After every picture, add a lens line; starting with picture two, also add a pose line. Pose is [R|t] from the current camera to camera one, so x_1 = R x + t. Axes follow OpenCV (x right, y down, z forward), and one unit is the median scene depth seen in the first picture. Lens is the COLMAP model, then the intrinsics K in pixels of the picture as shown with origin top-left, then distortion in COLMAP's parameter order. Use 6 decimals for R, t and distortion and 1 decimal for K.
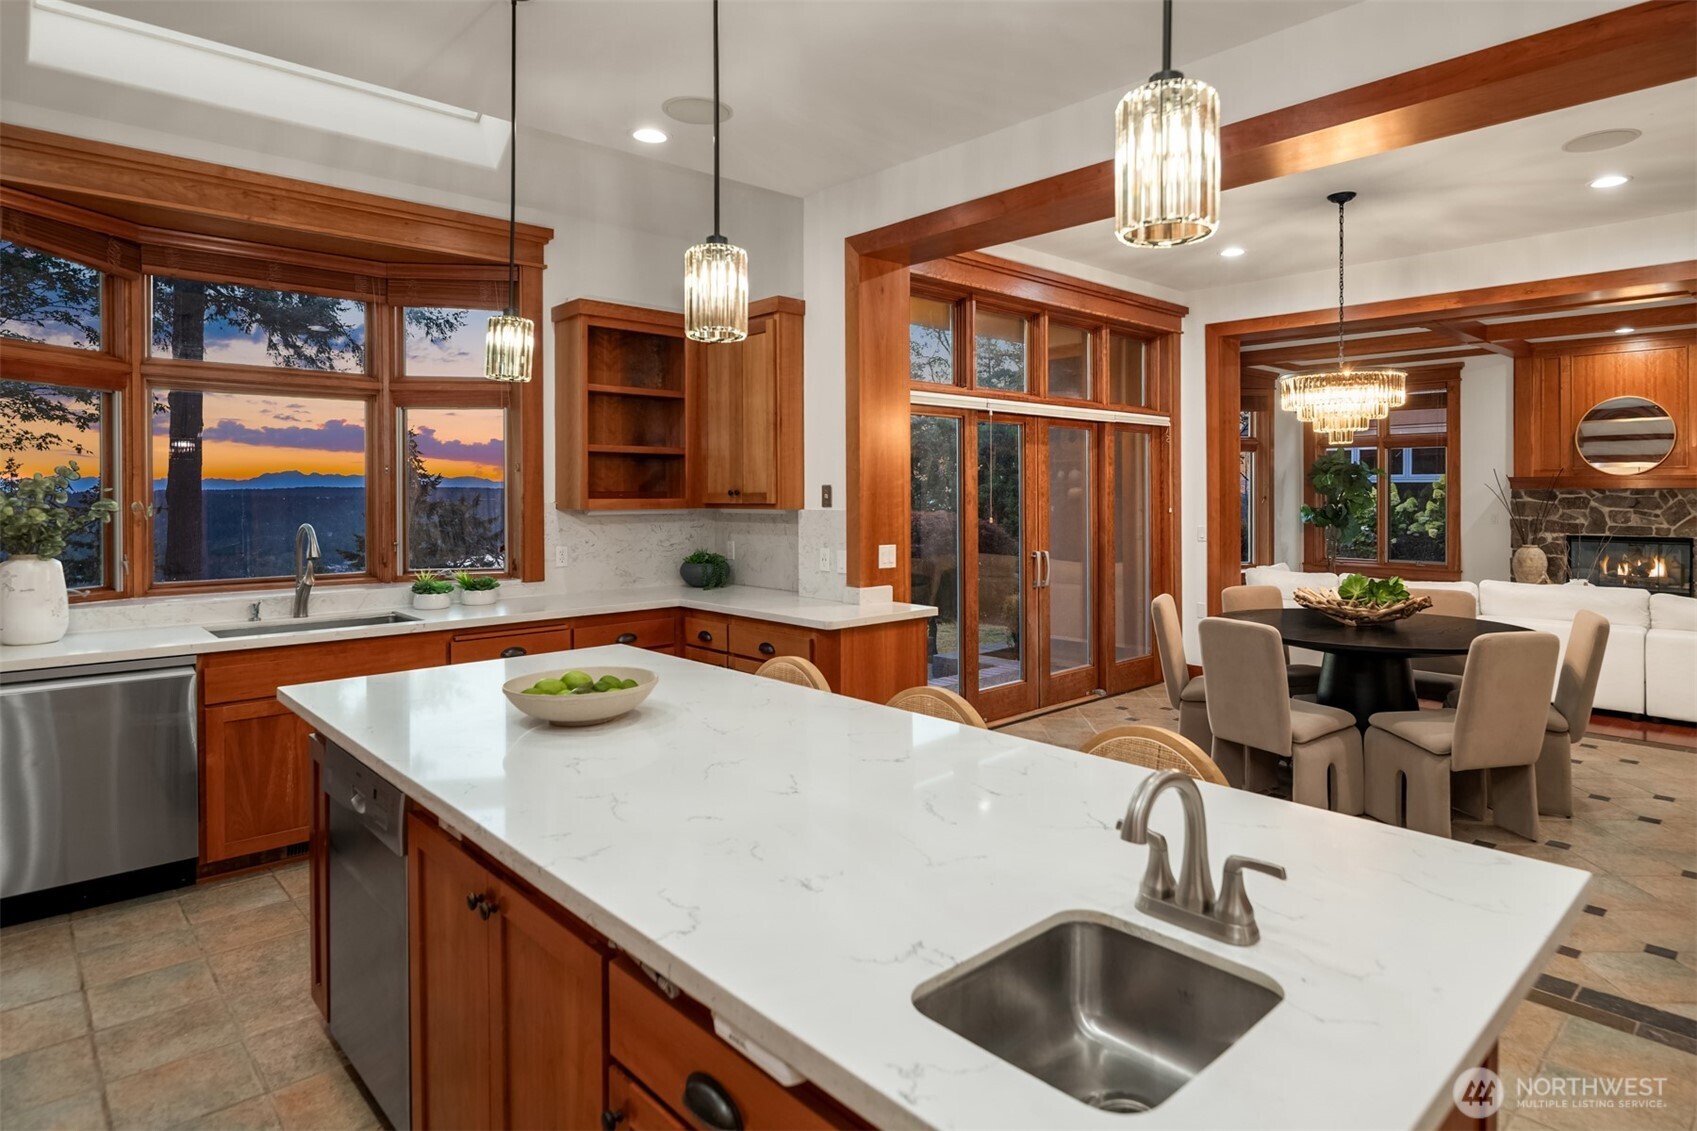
lens RADIAL K [[903.7, 0, 872.7], [0, 903.7, 500.1], [0, 0, 1]] dist [-0.023045, 0.000388]
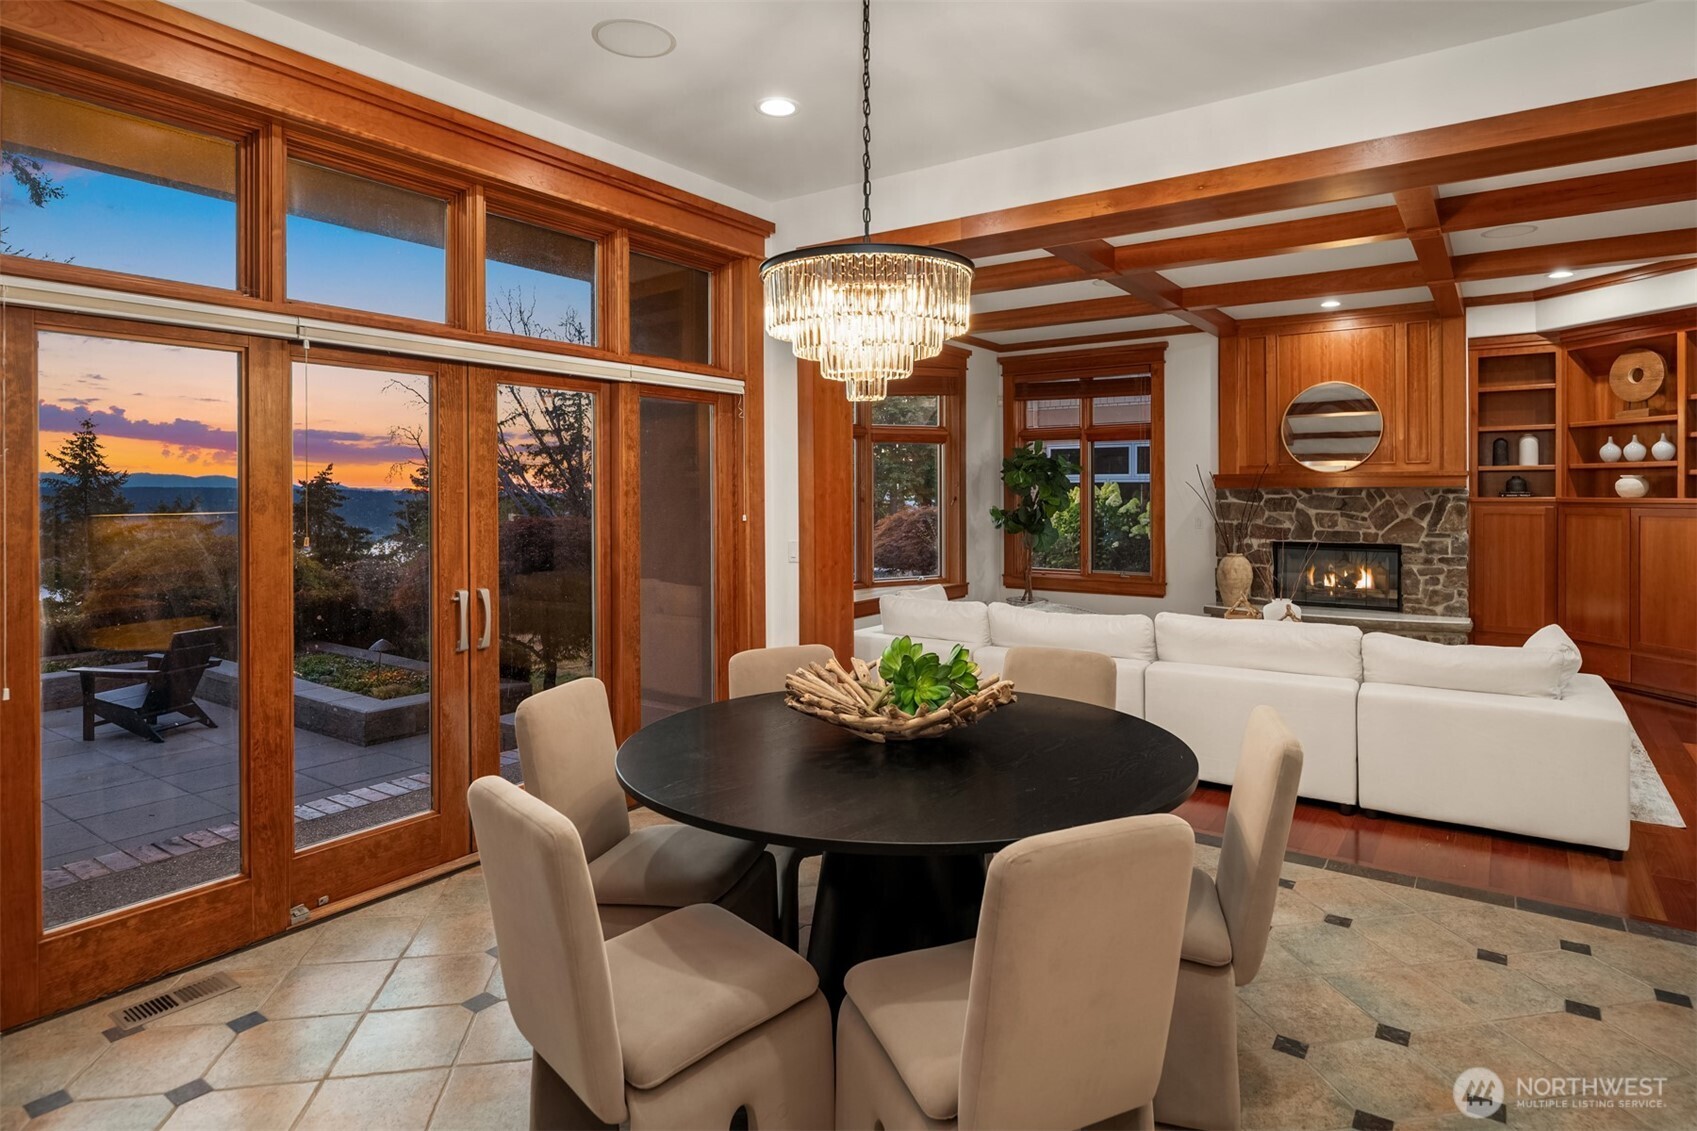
lens RADIAL K [[887.4, 0, 882.6], [0, 887.4, 494.0], [0, 0, 1]] dist [-0.004329, -0.001134]
pose [[0.973296, -0.000014, 0.229555, 0.217900], [0.001732, 0.999972, -0.007284, -0.001302], [-0.229549, 0.007487, 0.973268, 0.254980]]
